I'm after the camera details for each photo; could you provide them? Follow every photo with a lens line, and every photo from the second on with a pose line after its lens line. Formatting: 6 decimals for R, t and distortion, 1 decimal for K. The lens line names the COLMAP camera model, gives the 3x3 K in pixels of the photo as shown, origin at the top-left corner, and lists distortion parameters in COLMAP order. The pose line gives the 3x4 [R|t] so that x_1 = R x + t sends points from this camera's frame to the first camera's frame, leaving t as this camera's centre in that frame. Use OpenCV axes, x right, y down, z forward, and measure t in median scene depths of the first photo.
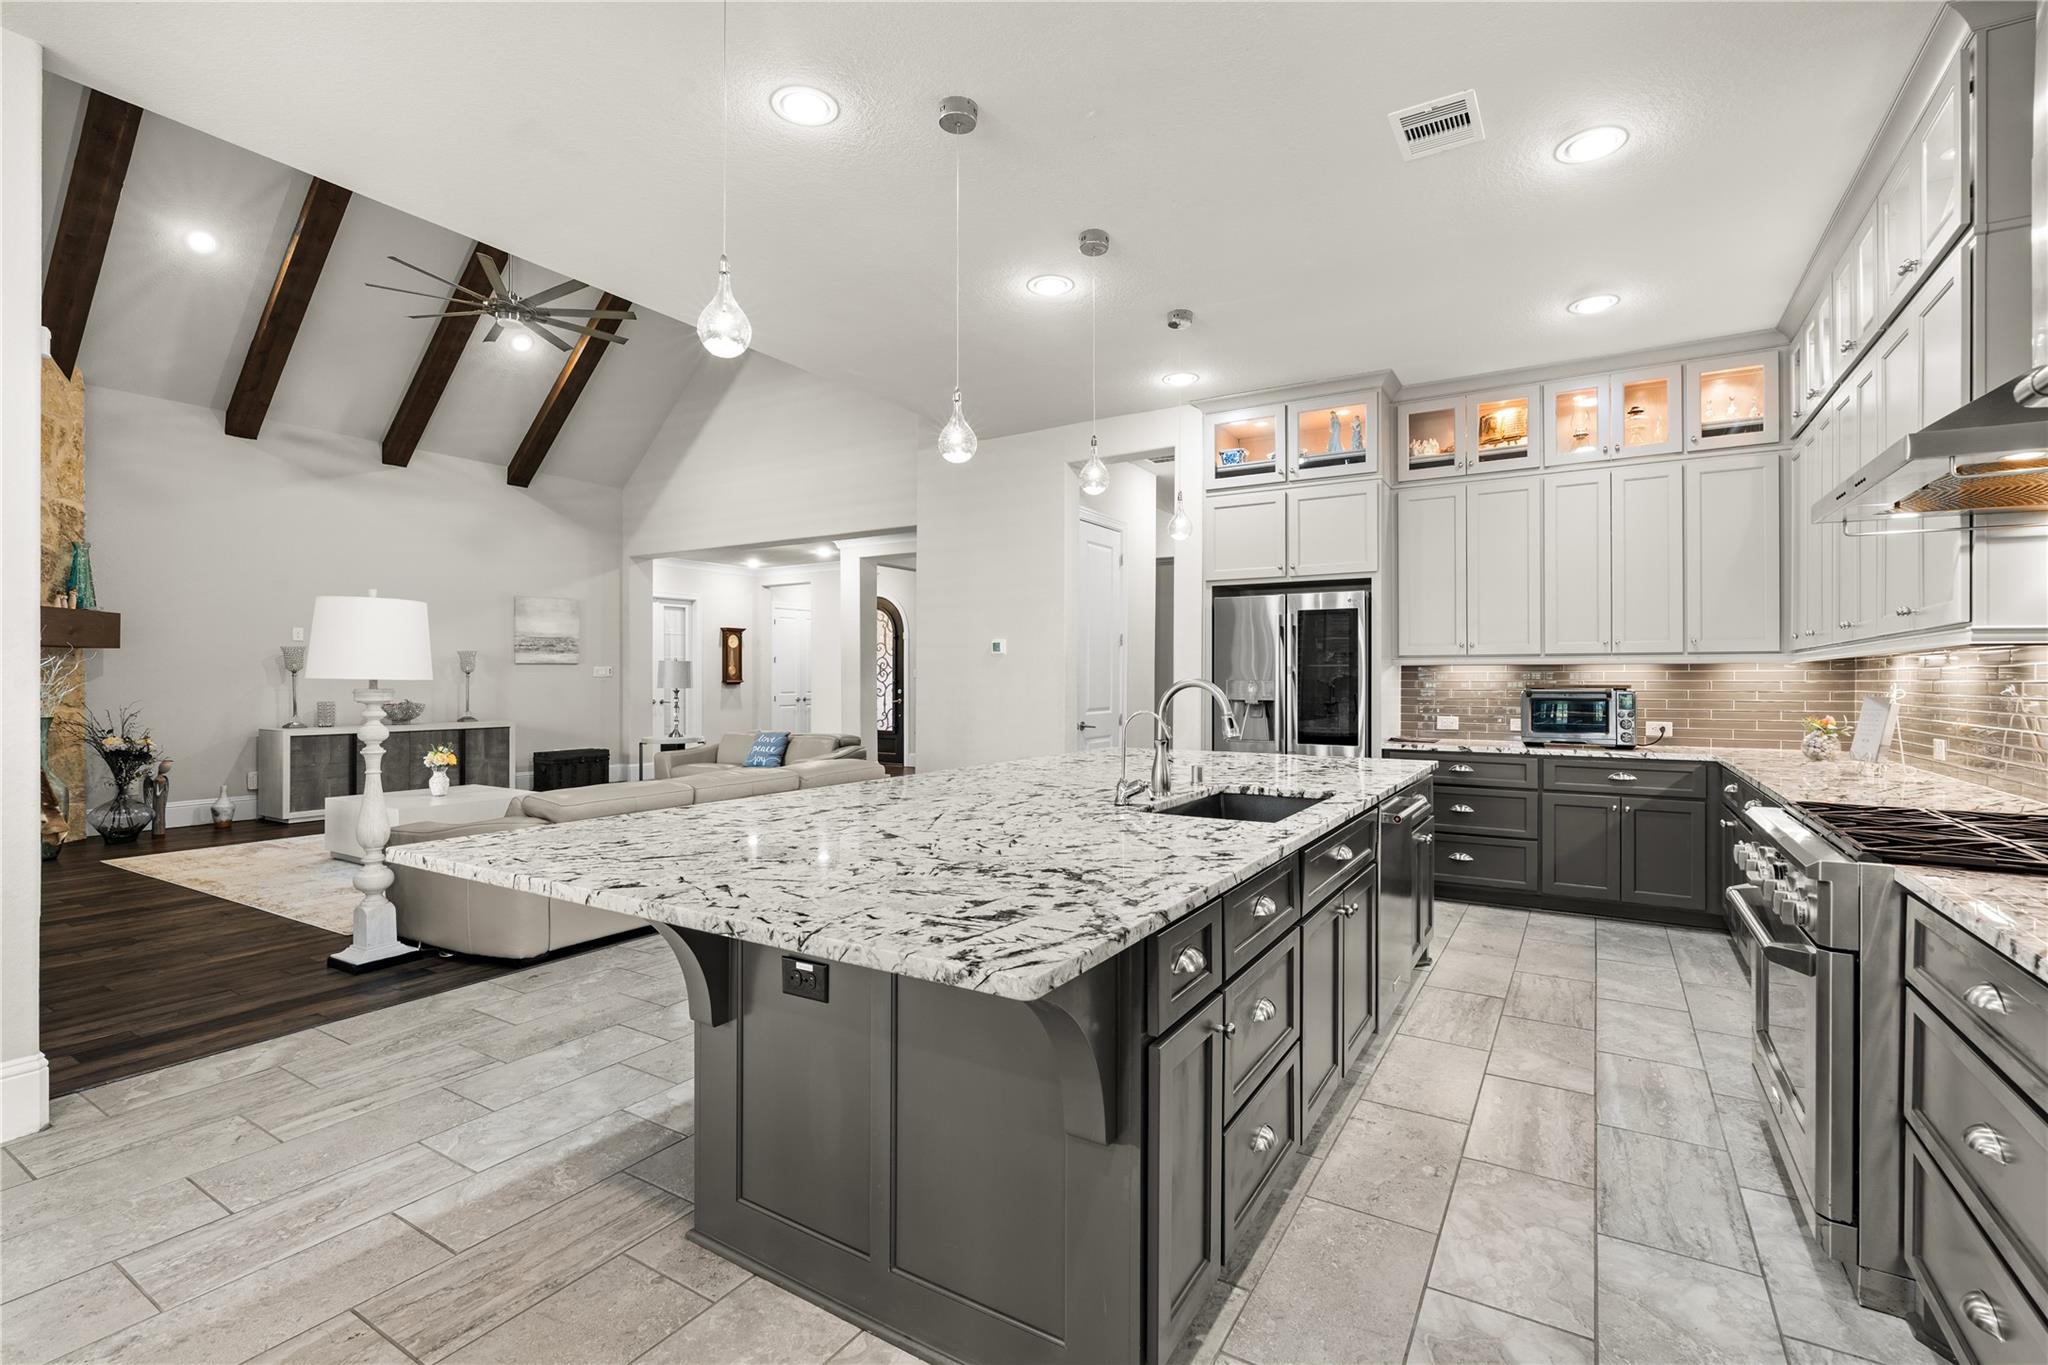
lens RADIAL K [[921.1, 0, 1025.9], [0, 921.1, 675.6], [0, 0, 1]] dist [-0.008387, 0.002787]
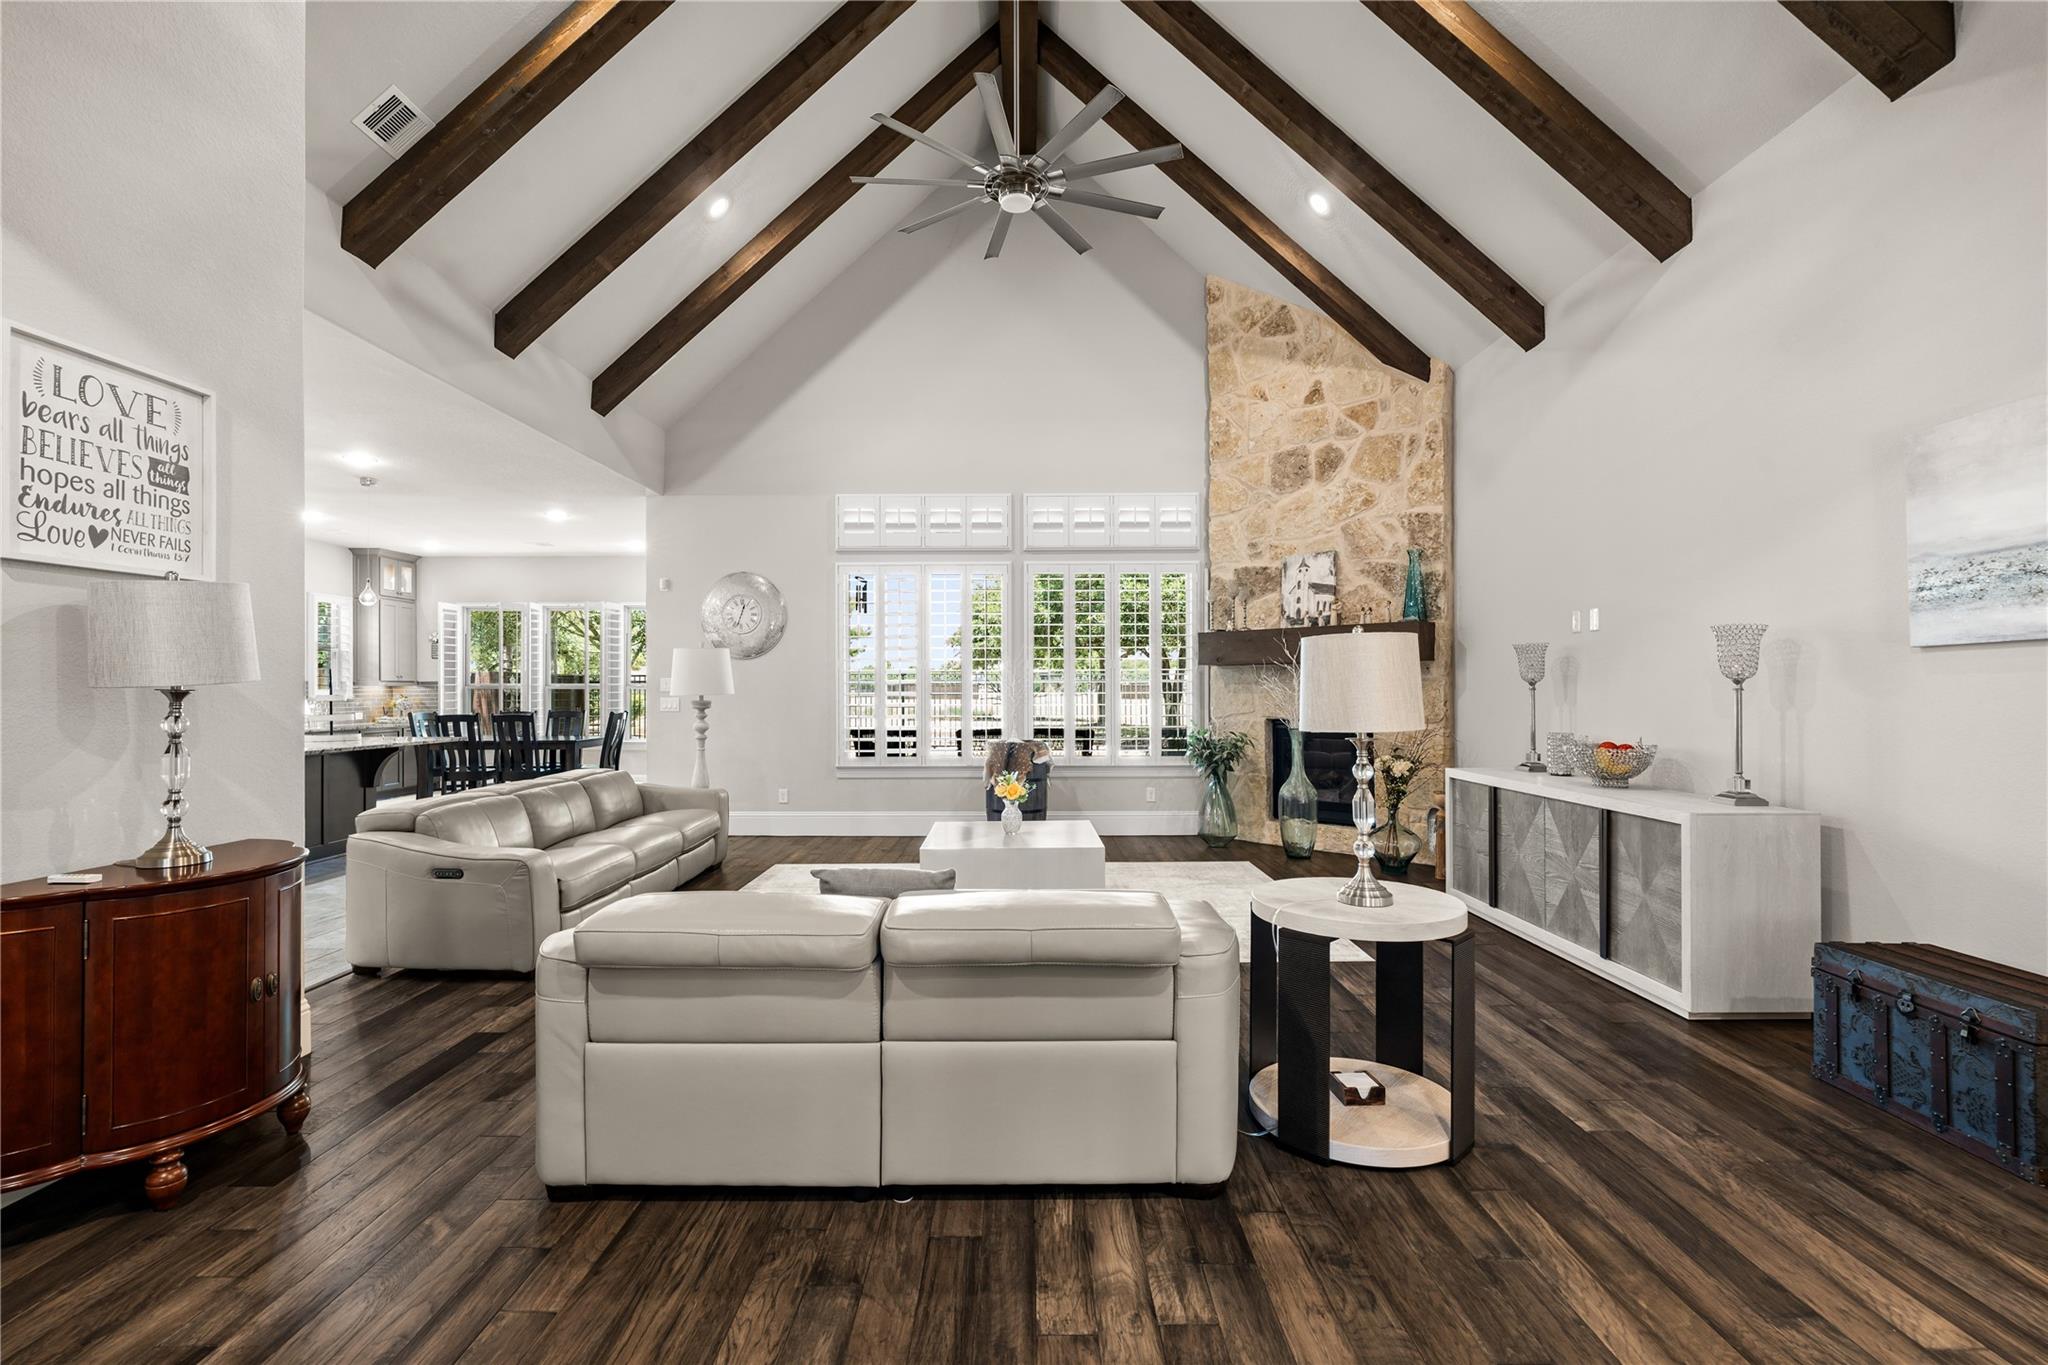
lens RADIAL K [[921.1, 0, 1025.3], [0, 921.1, 678.8], [0, 0, 1]] dist [-0.008387, 0.002787]
pose [[-0.851397, -0.004950, -0.524498, -0.274513], [0.004003, 0.999865, -0.015933, 0.002987], [0.524506, -0.015665, -0.851263, 2.330409]]
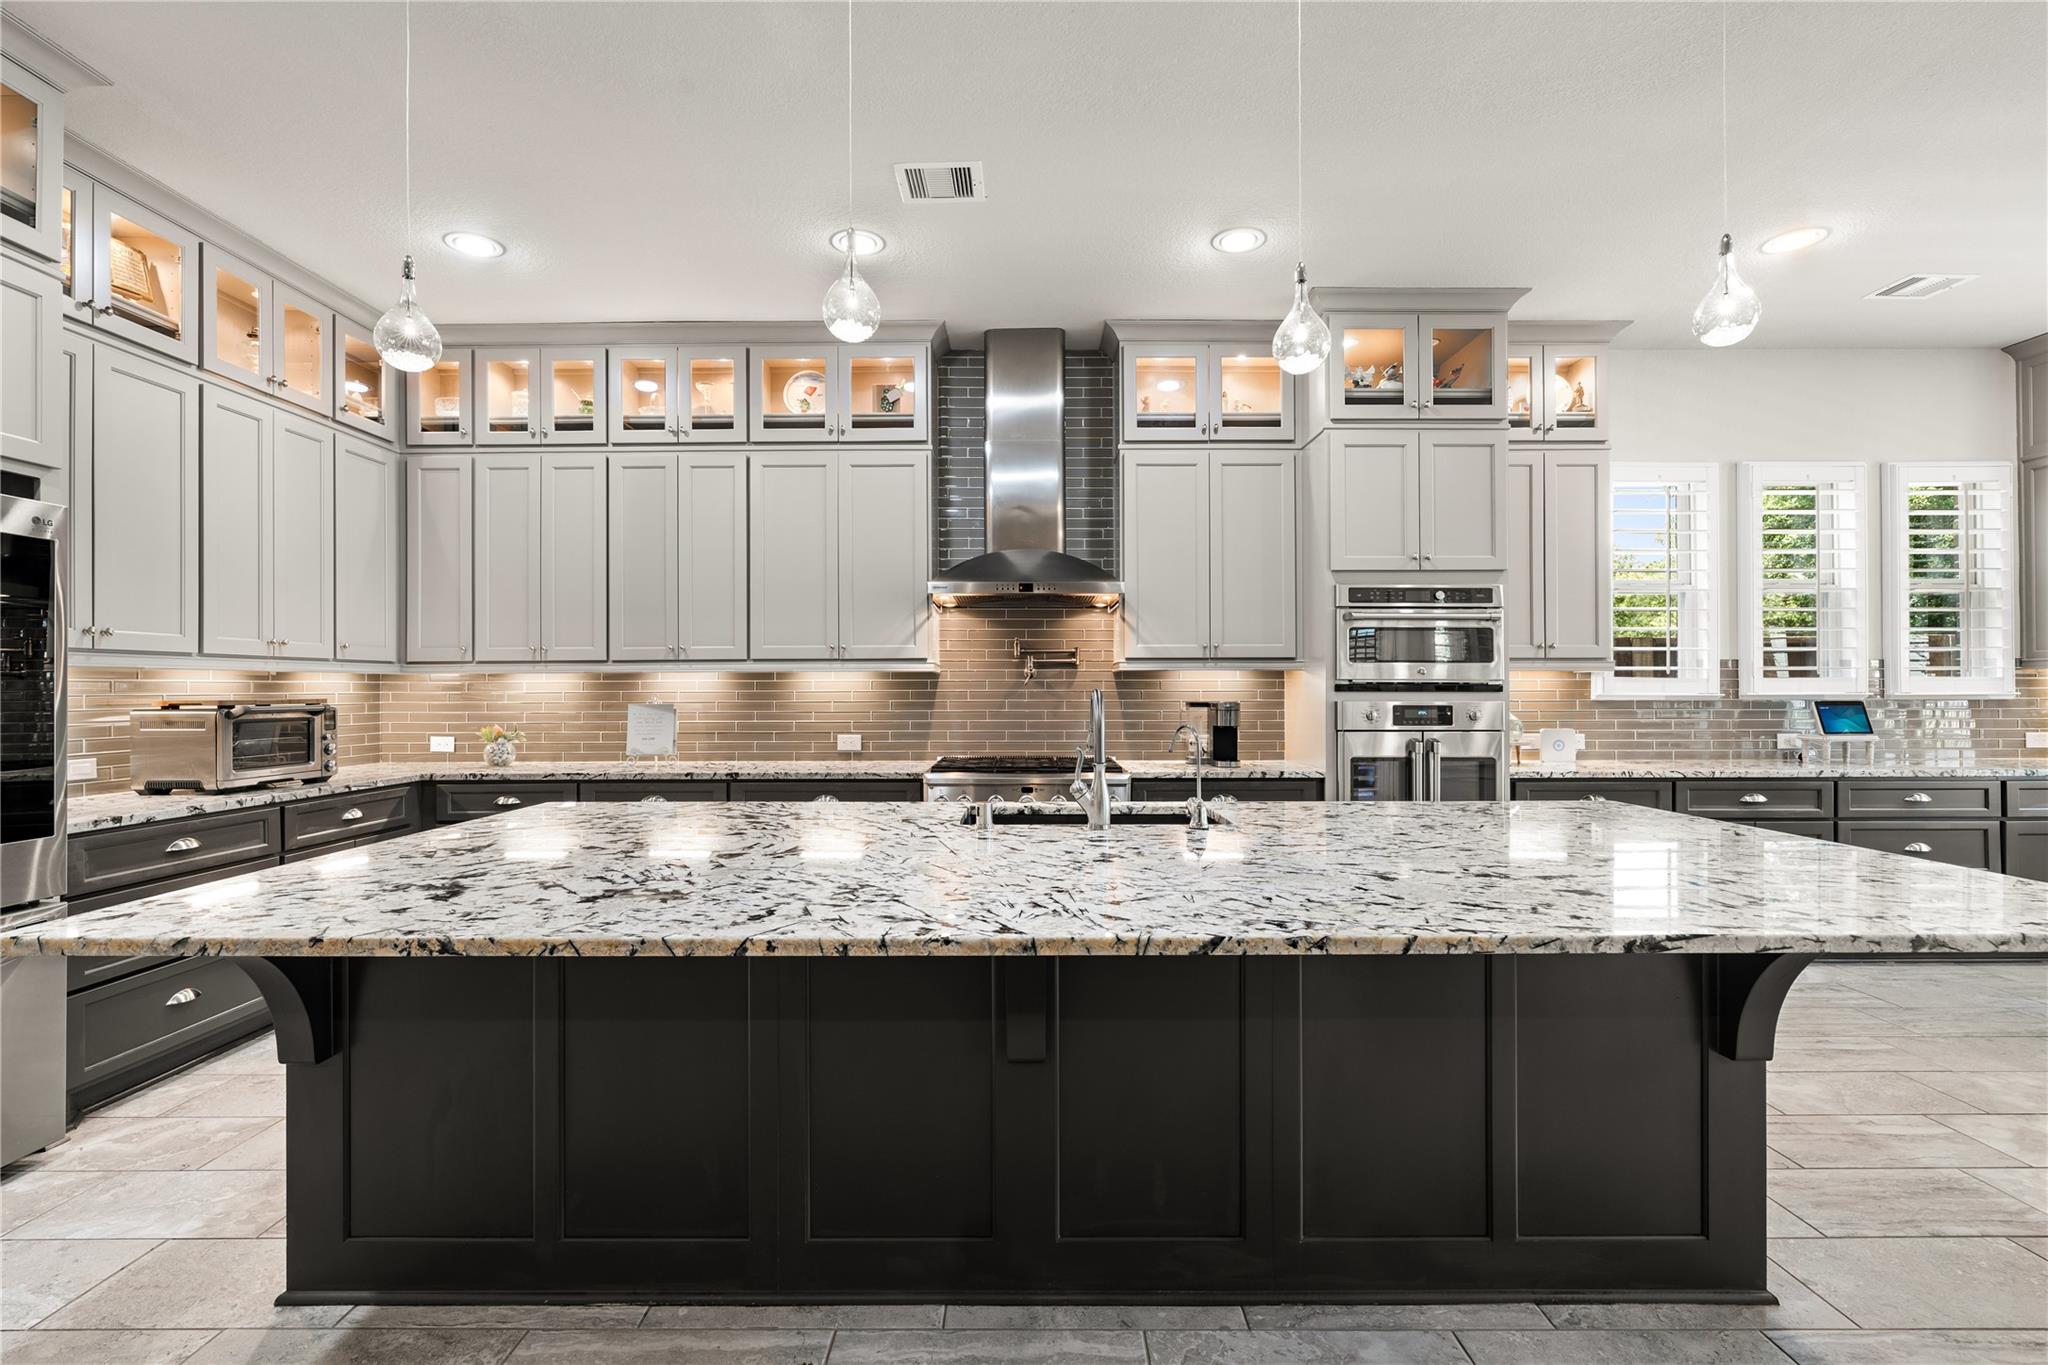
lens RADIAL K [[921.1, 0, 1023.1], [0, 921.1, 685.8], [0, 0, 1]] dist [-0.008387, 0.002787]
pose [[-0.524383, 0.002981, 0.851478, -0.322010], [-0.001562, 0.999989, -0.004463, 0.001995], [-0.851481, -0.003670, -0.524372, 0.905197]]
